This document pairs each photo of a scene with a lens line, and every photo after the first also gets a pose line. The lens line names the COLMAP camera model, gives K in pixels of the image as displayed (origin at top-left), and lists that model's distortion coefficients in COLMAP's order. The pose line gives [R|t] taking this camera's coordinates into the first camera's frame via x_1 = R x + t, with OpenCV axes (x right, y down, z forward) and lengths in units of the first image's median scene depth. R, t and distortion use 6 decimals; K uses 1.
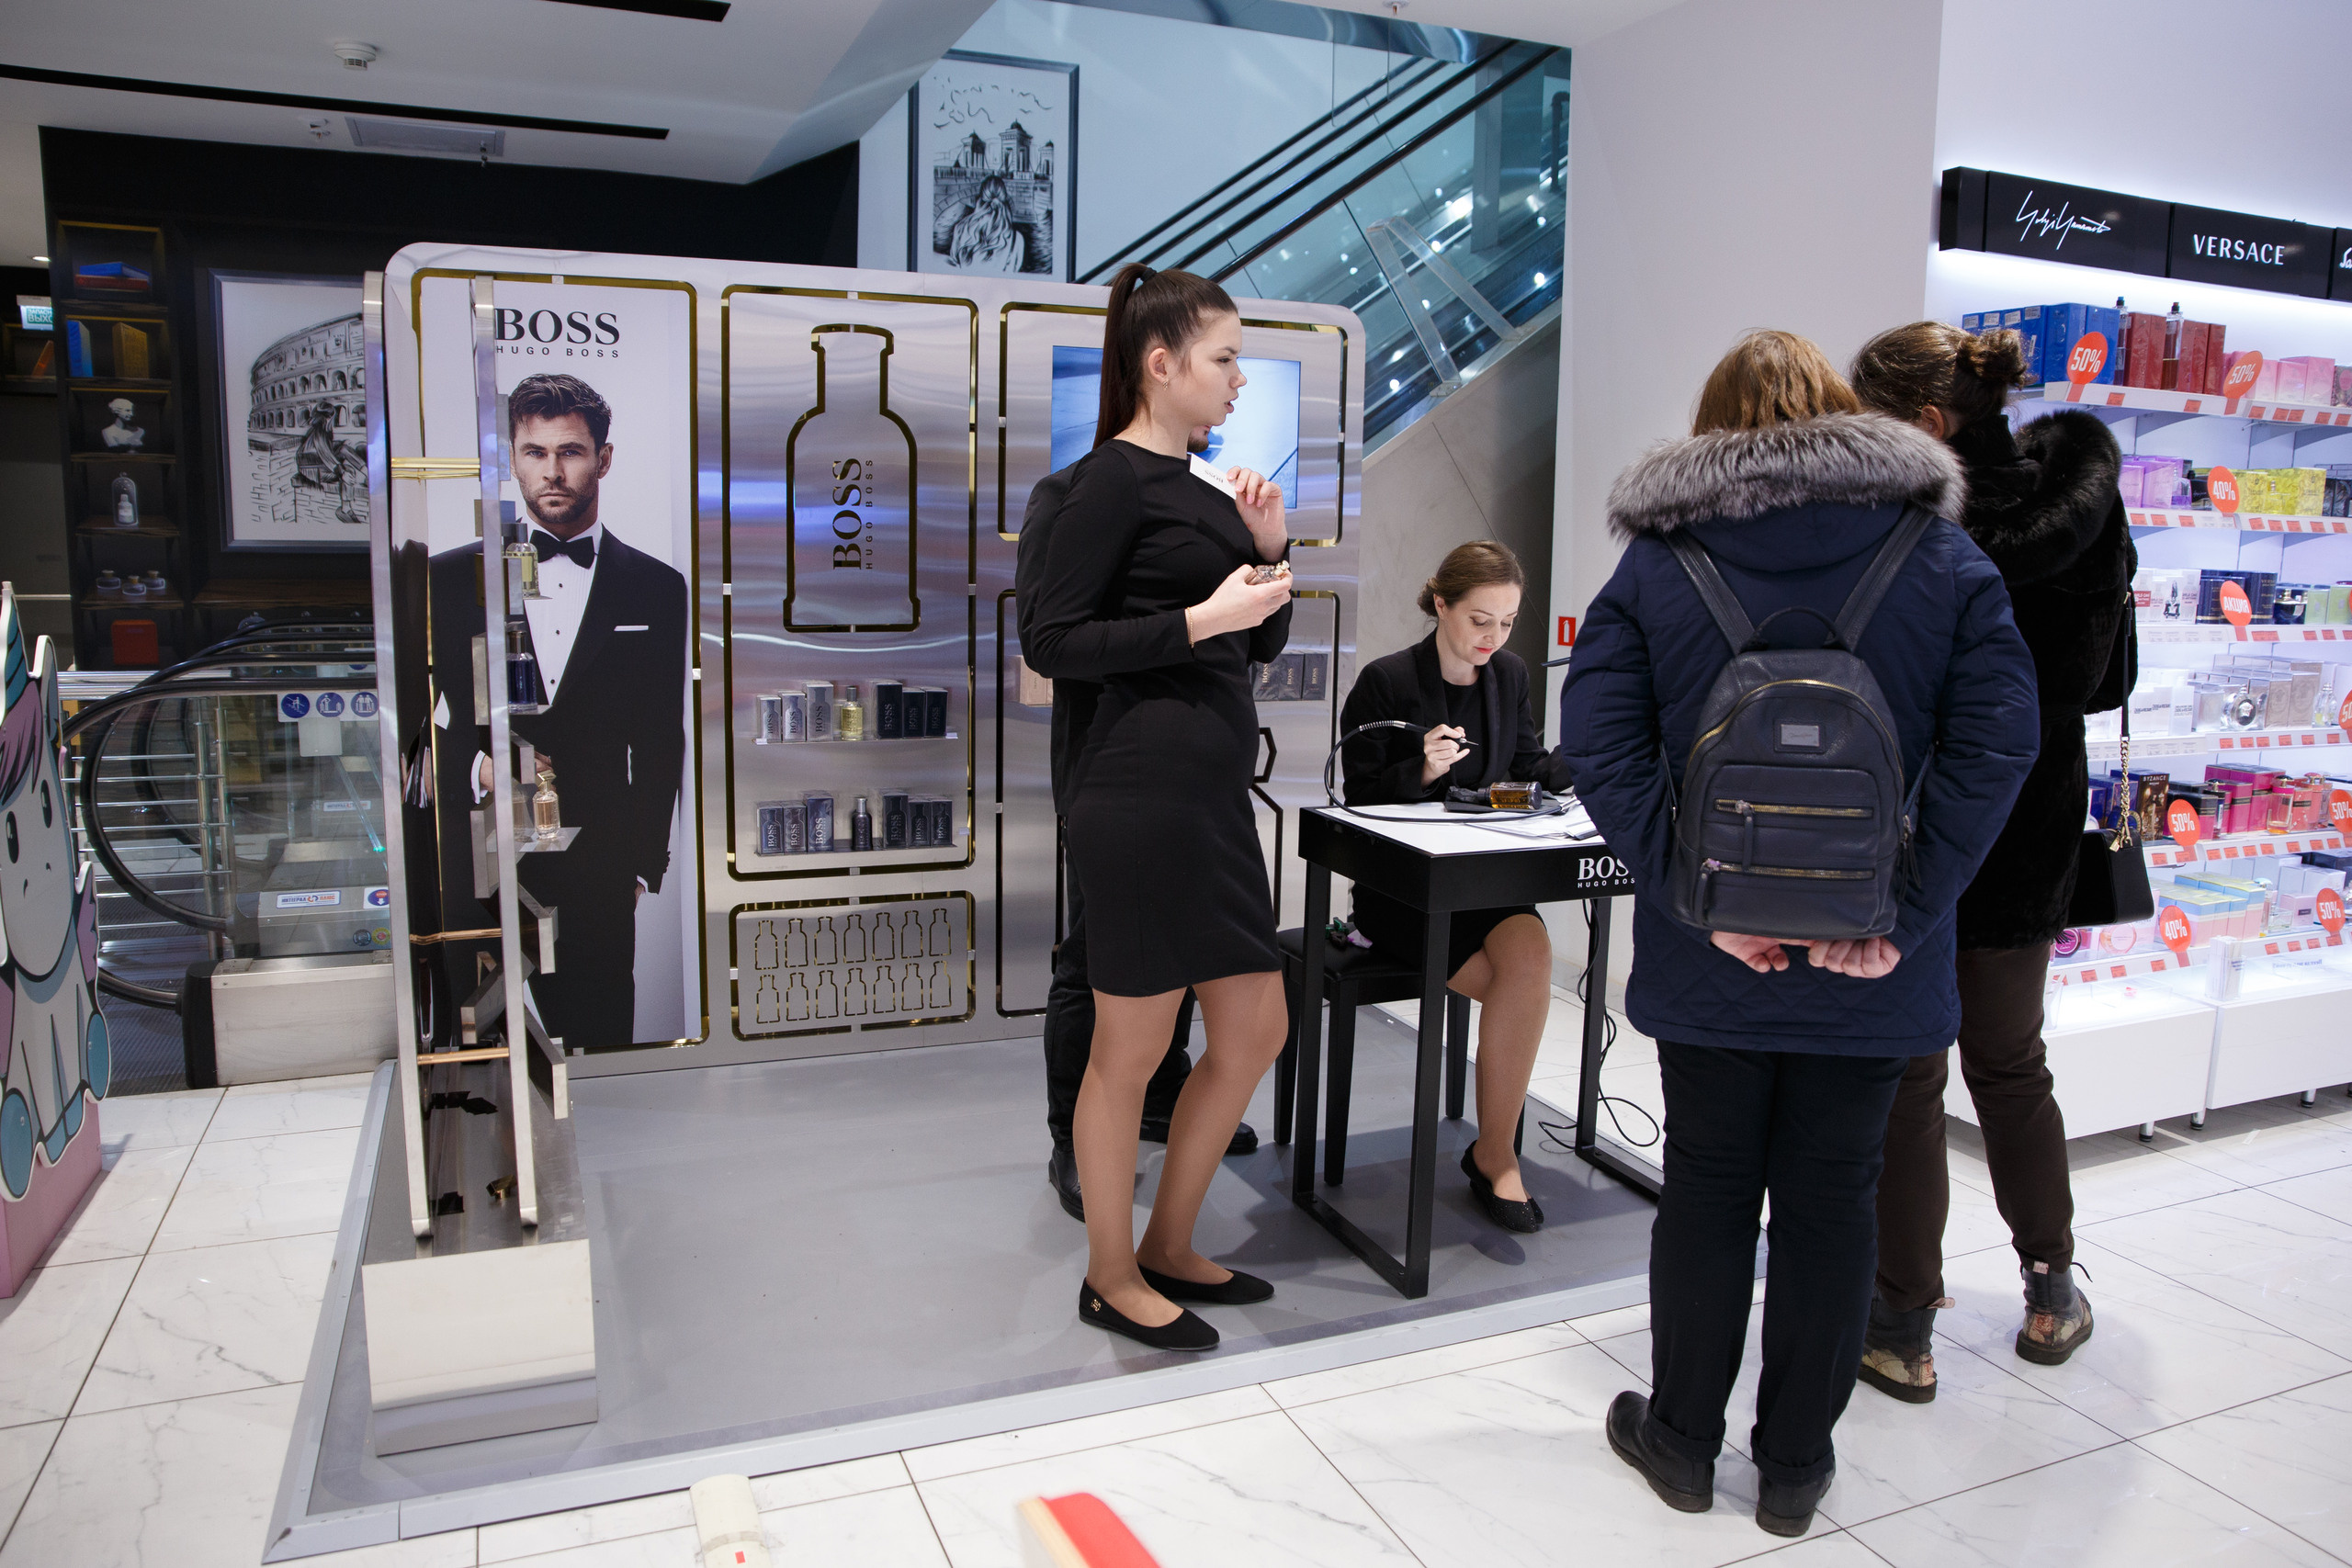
lens RADIAL K [[1638.1, 0, 1176.0], [0, 1638.1, 784.0], [0, 0, 1]] dist [-0.155422, 0.082365]
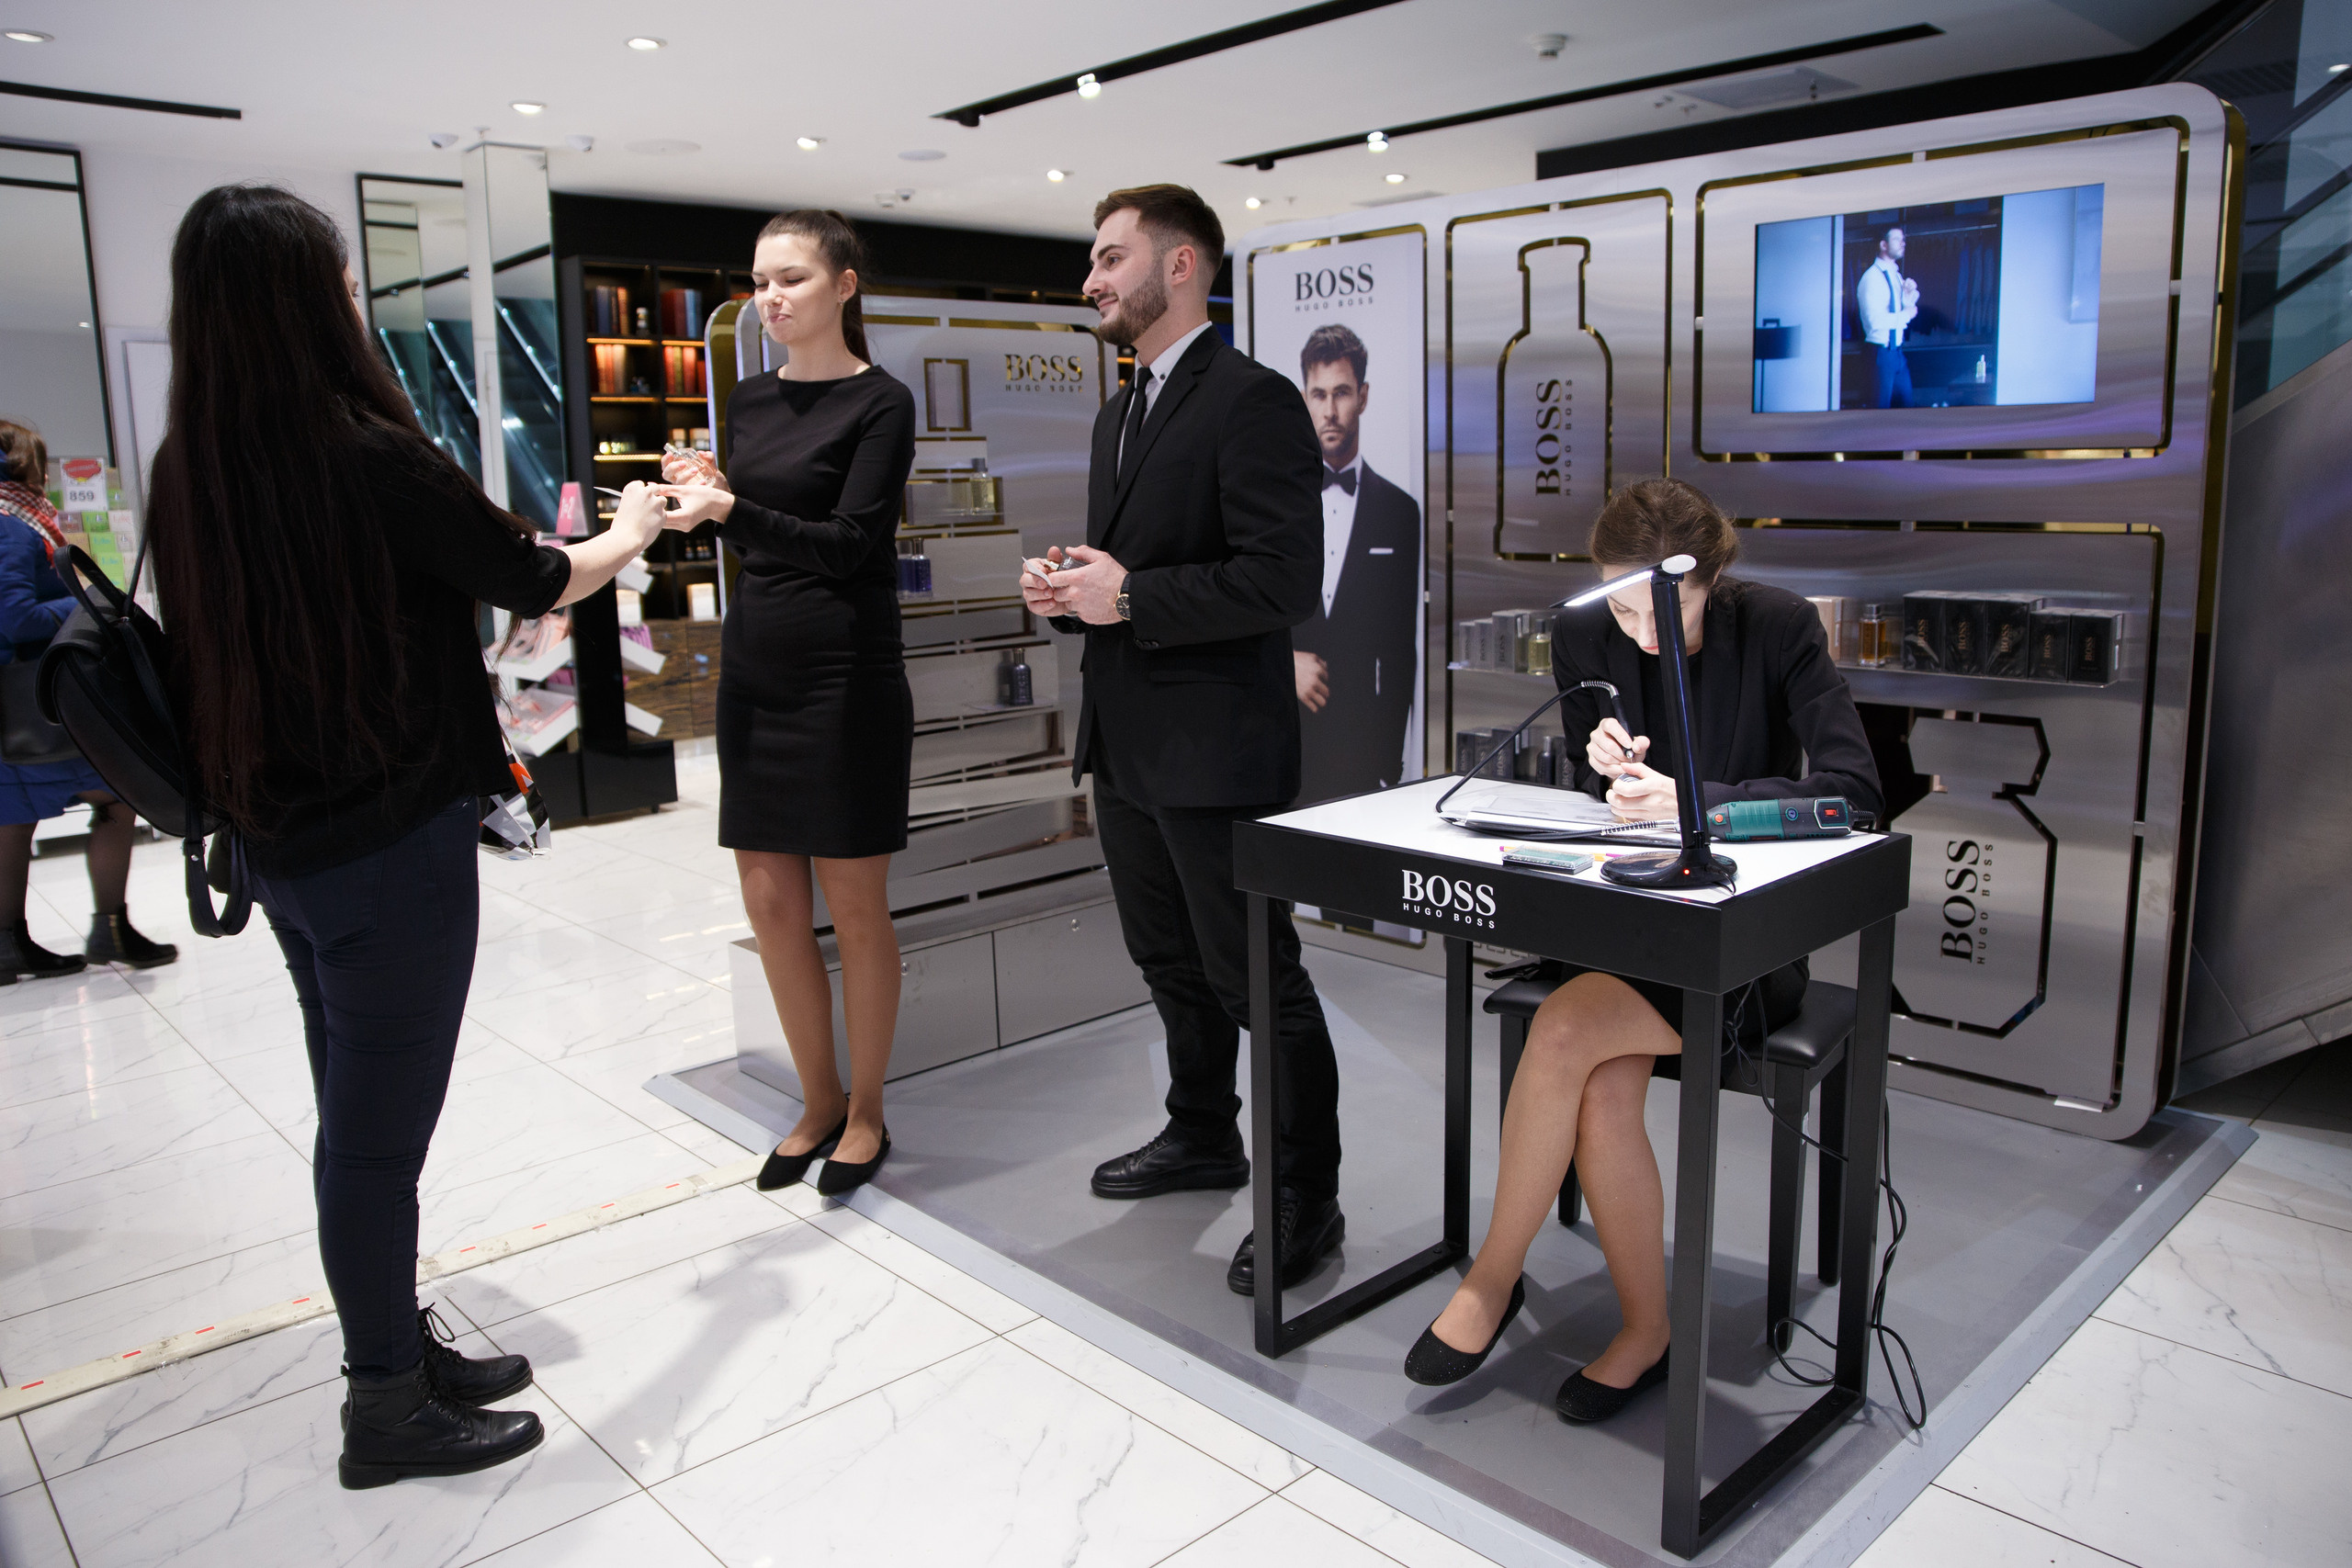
lens RADIAL K [[1638.1, 0, 1176.0], [0, 1638.1, 784.0], [0, 0, 1]] dist [-0.155422, 0.082365]
pose [[0.346967, 0.140140, -0.927348, 0.674455], [-0.114833, 0.987682, 0.106292, -0.043188], [0.930821, 0.069610, 0.358786, 0.496461]]
